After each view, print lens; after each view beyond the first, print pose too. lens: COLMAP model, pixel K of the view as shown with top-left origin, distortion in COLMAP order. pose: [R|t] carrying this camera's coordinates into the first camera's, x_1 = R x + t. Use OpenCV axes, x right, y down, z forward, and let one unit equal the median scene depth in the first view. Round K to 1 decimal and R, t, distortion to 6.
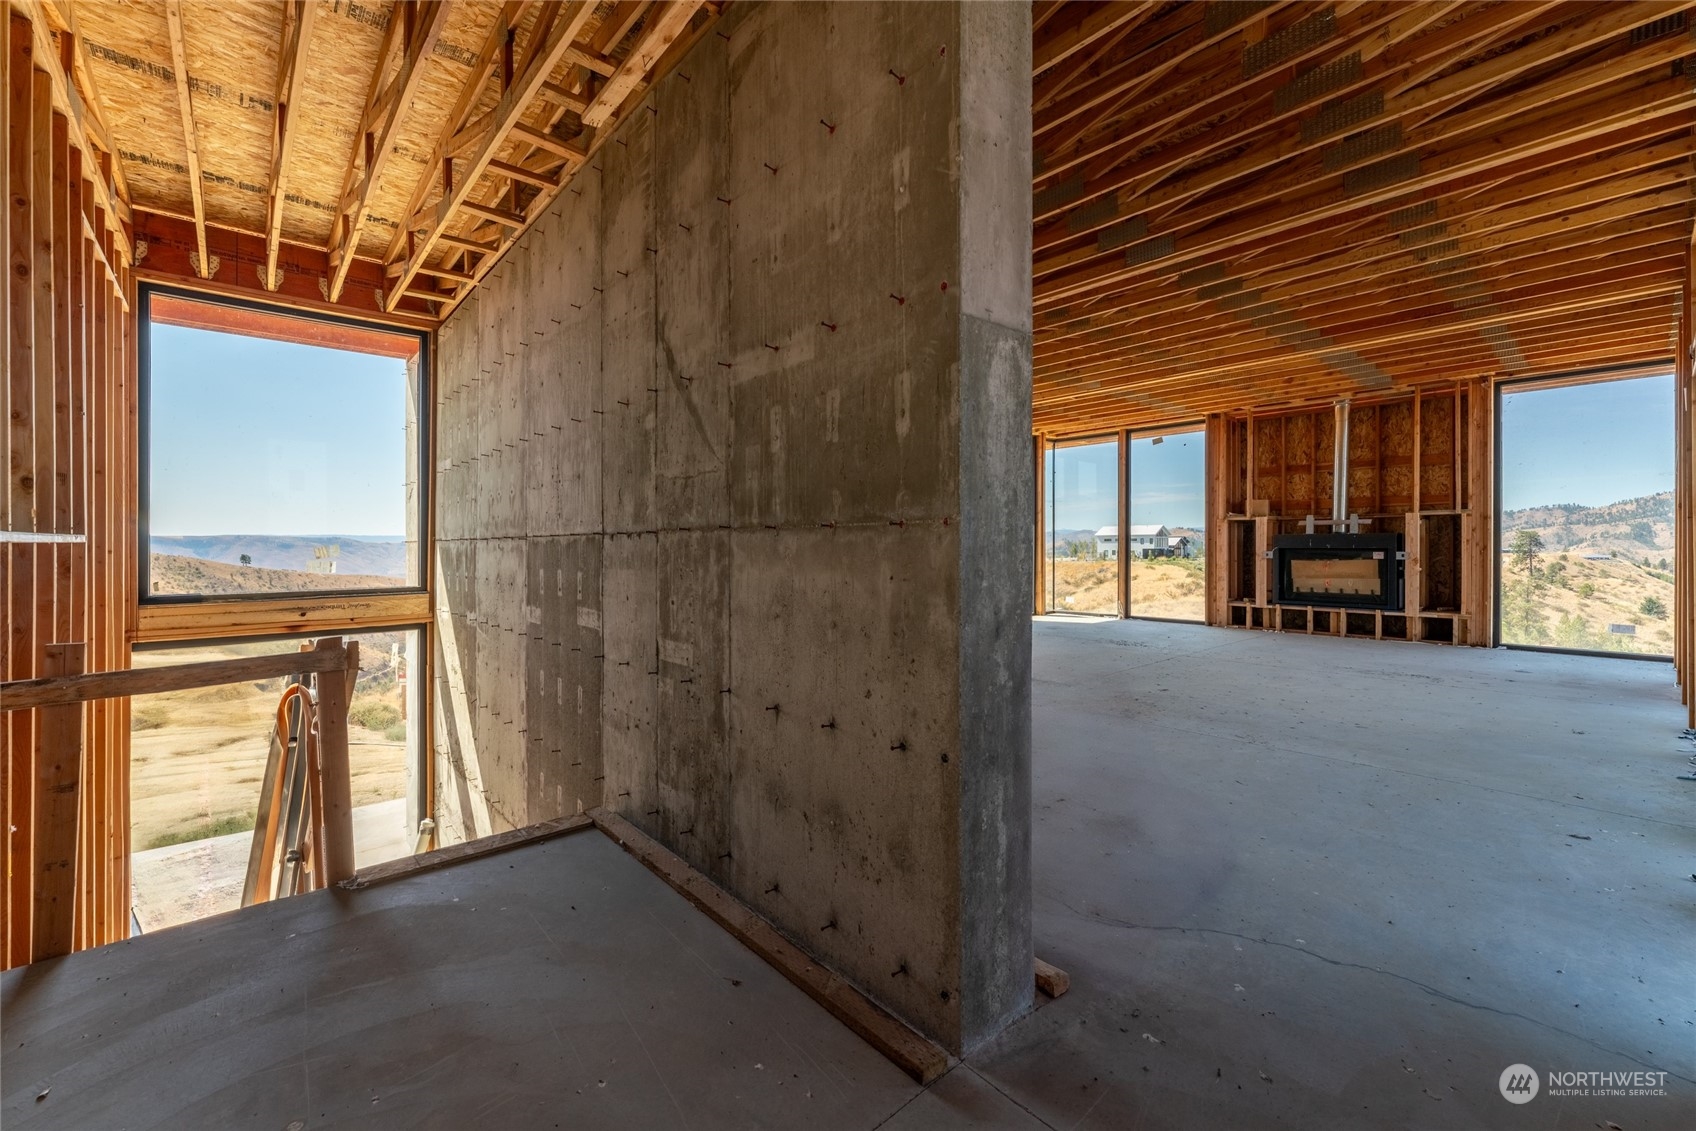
lens RADIAL K [[681.6, 0, 839.7], [0, 681.6, 569.9], [0, 0, 1]] dist [-0.002331, 0.000064]
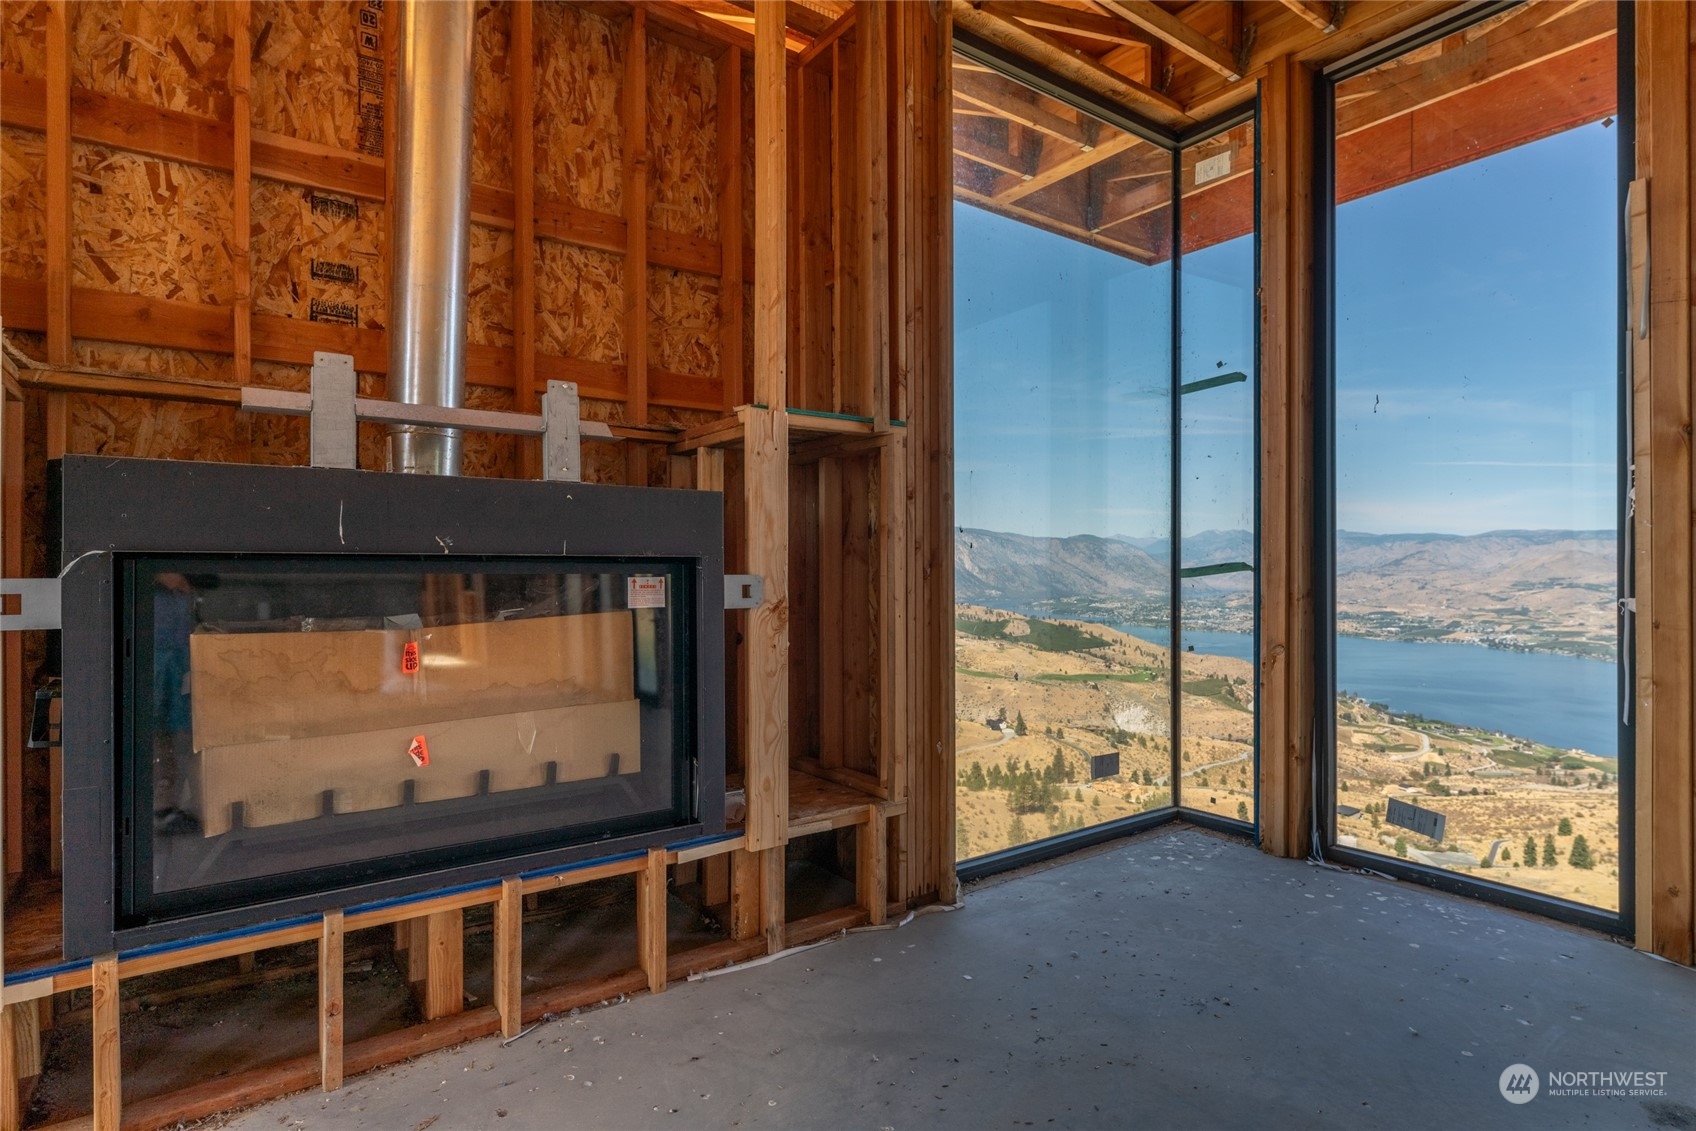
lens RADIAL K [[852.1, 0, 848.0], [0, 852.1, 565.5], [0, 0, 1]] dist [0.000256, -0.000242]
pose [[0.087681, 0.003103, 0.996144, 0.508795], [0.034758, 0.999377, -0.006173, -0.024965], [-0.995542, 0.035166, 0.087519, 0.877145]]
